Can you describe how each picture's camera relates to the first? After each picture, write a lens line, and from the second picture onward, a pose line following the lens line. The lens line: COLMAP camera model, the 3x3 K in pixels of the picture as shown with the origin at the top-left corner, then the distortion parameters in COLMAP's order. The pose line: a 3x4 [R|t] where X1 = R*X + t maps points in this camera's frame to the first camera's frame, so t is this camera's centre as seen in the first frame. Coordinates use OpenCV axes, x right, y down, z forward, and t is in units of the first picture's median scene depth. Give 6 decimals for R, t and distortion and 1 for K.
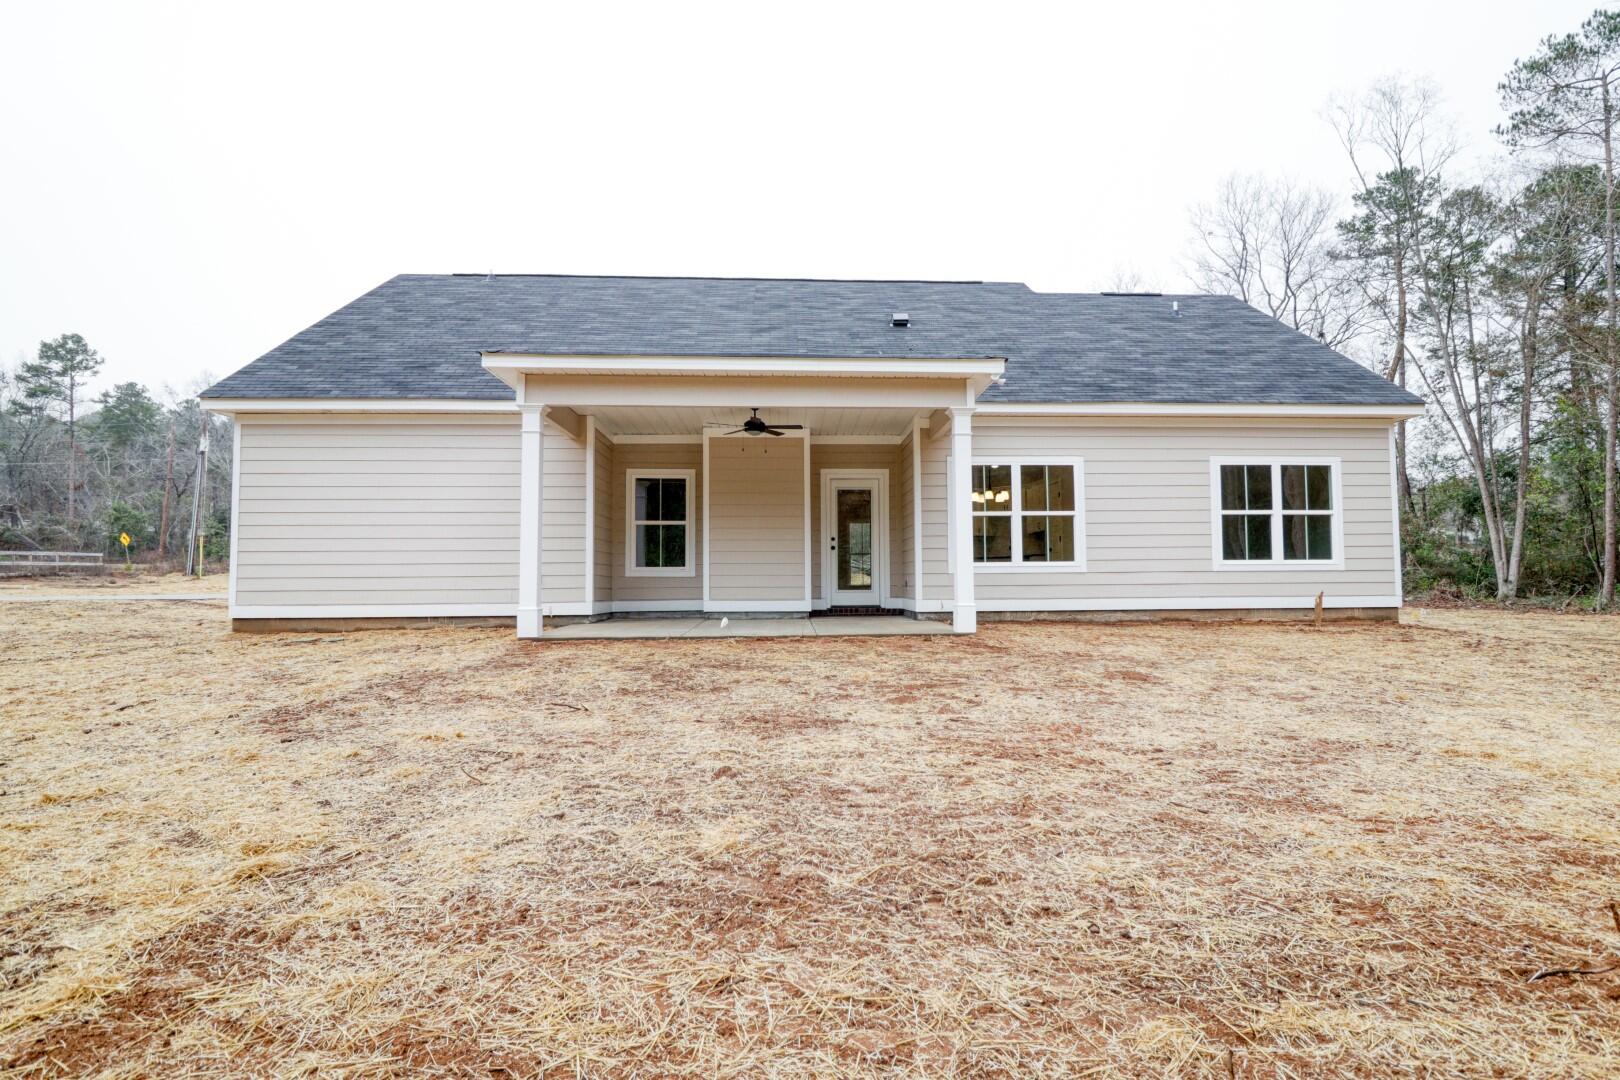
lens RADIAL K [[790.8, 0, 810.0], [0, 790.8, 540.0], [0, 0, 1]] dist [-0.000782, -0.007616]
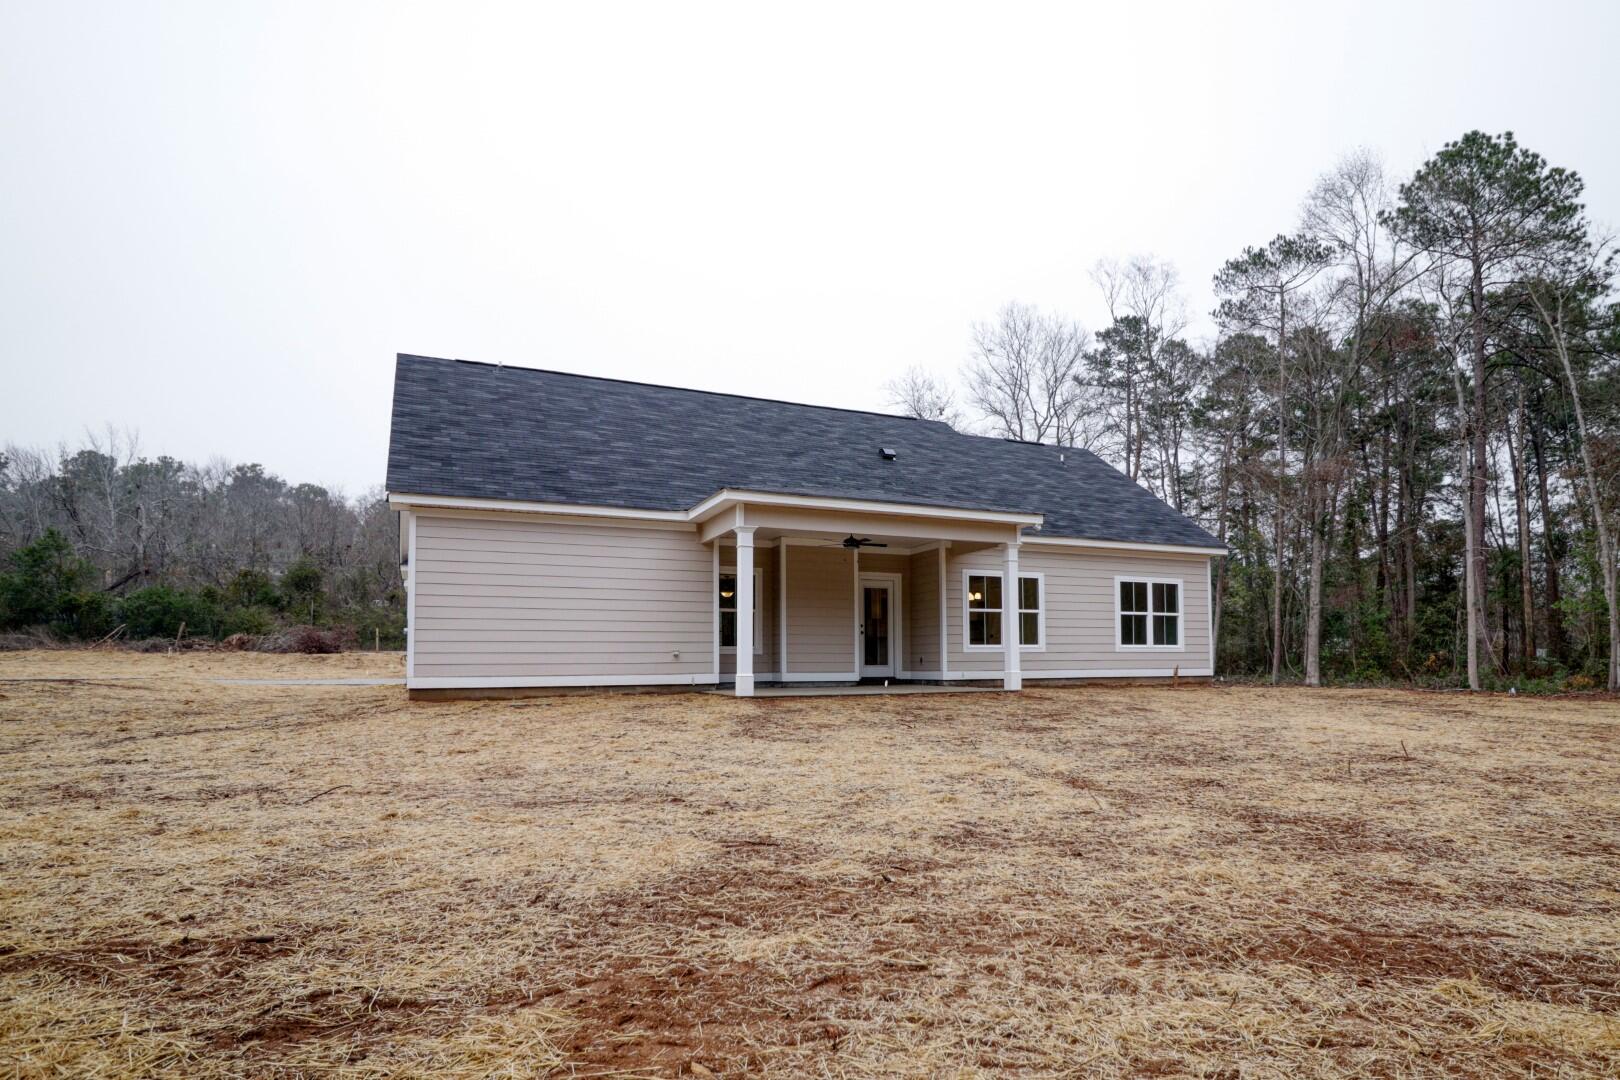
lens RADIAL K [[832.7, 0, 867.4], [0, 832.7, 624.5], [0, 0, 1]] dist [0.000090, -0.000287]
pose [[0.934813, 0.017096, 0.354727, -0.476773], [-0.018957, 0.999819, 0.001773, -0.006466], [-0.354633, -0.008382, 0.934968, -0.303769]]
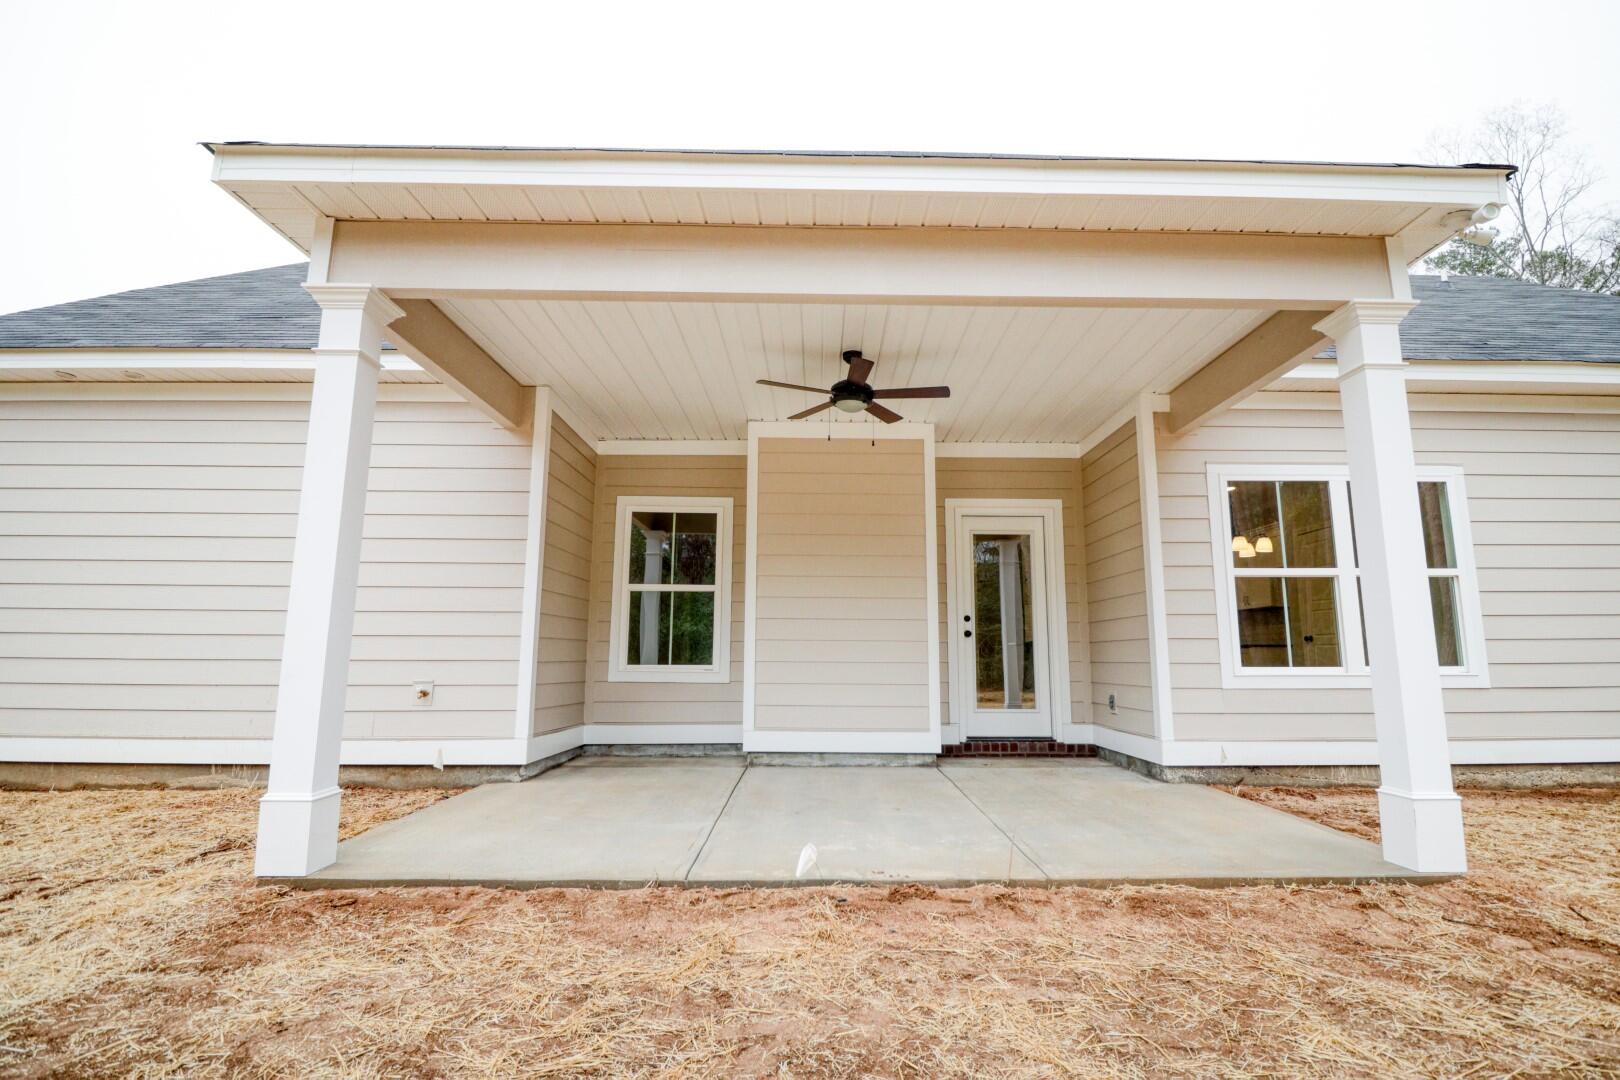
lens RADIAL K [[790.8, 0, 810.0], [0, 790.8, 540.0], [0, 0, 1]] dist [-0.000782, -0.007616]
pose [[0.998963, 0.004396, -0.045310, -0.063795], [-0.008813, 0.995173, -0.097743, -0.000919], [0.044661, 0.098041, 0.994180, 0.439048]]
